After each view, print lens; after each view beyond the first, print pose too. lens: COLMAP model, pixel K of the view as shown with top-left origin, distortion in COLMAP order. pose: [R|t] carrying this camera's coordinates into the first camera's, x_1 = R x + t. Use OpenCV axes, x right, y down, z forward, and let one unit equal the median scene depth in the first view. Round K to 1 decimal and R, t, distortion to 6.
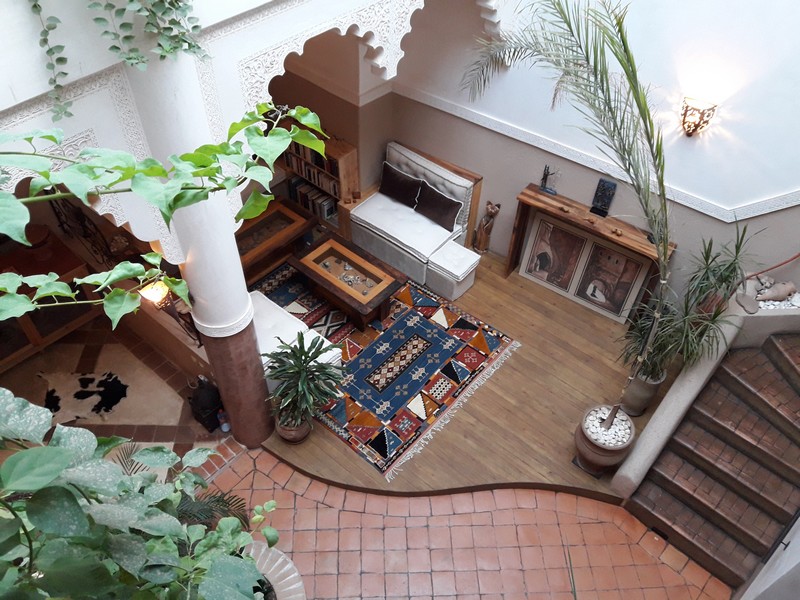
lens RADIAL K [[661.7, 0, 400.0], [0, 661.7, 300.0], [0, 0, 1]] dist [0.202285, -0.558418]
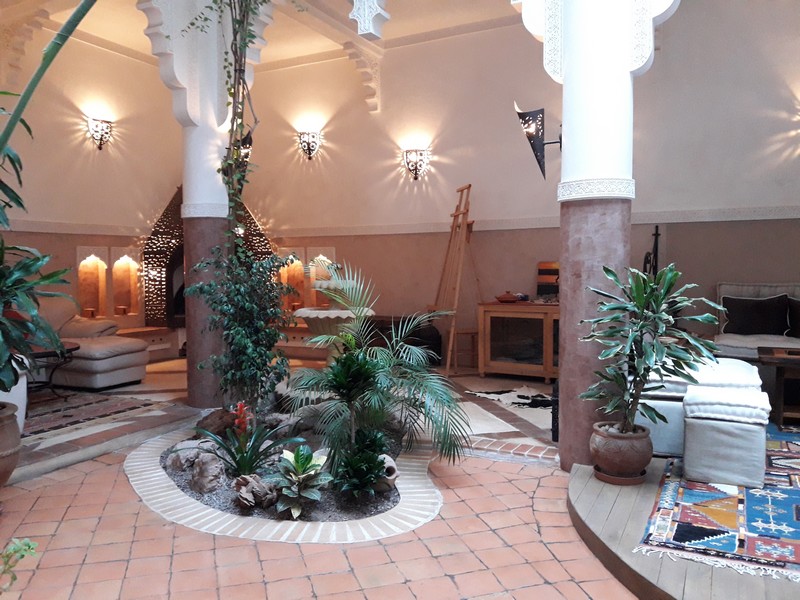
lens RADIAL K [[660.2, 0, 395.4], [0, 660.2, 303.0], [0, 0, 1]] dist [0.039006, -0.077051]
pose [[0.235217, 0.033257, -0.971374, 0.356323], [-0.709658, 0.688770, -0.148261, 0.306627], [0.664122, 0.724217, 0.185611, 0.608169]]
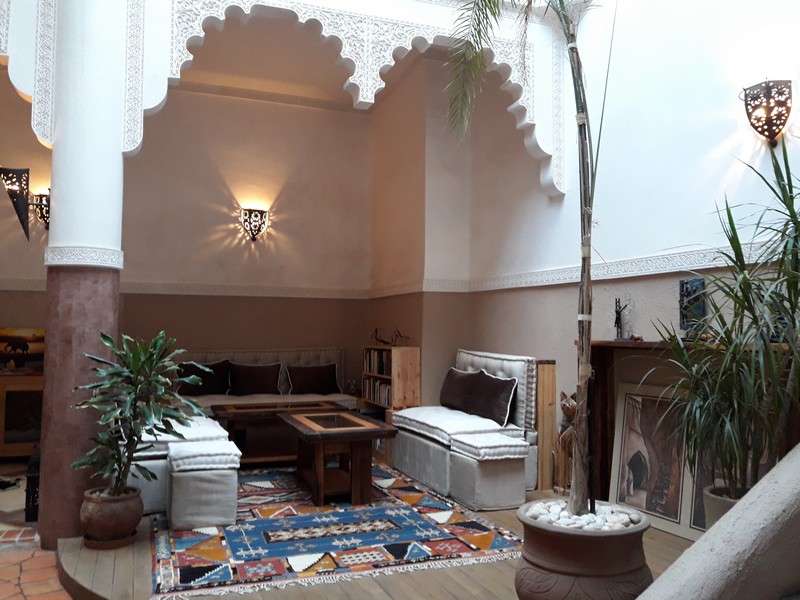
lens RADIAL K [[660.2, 0, 395.4], [0, 660.2, 303.0], [0, 0, 1]] dist [0.039006, -0.077051]
pose [[0.877991, -0.036589, -0.477276, 0.351853], [-0.346945, 0.638301, -0.687169, 0.365253], [0.329789, 0.768916, 0.547728, 0.557782]]
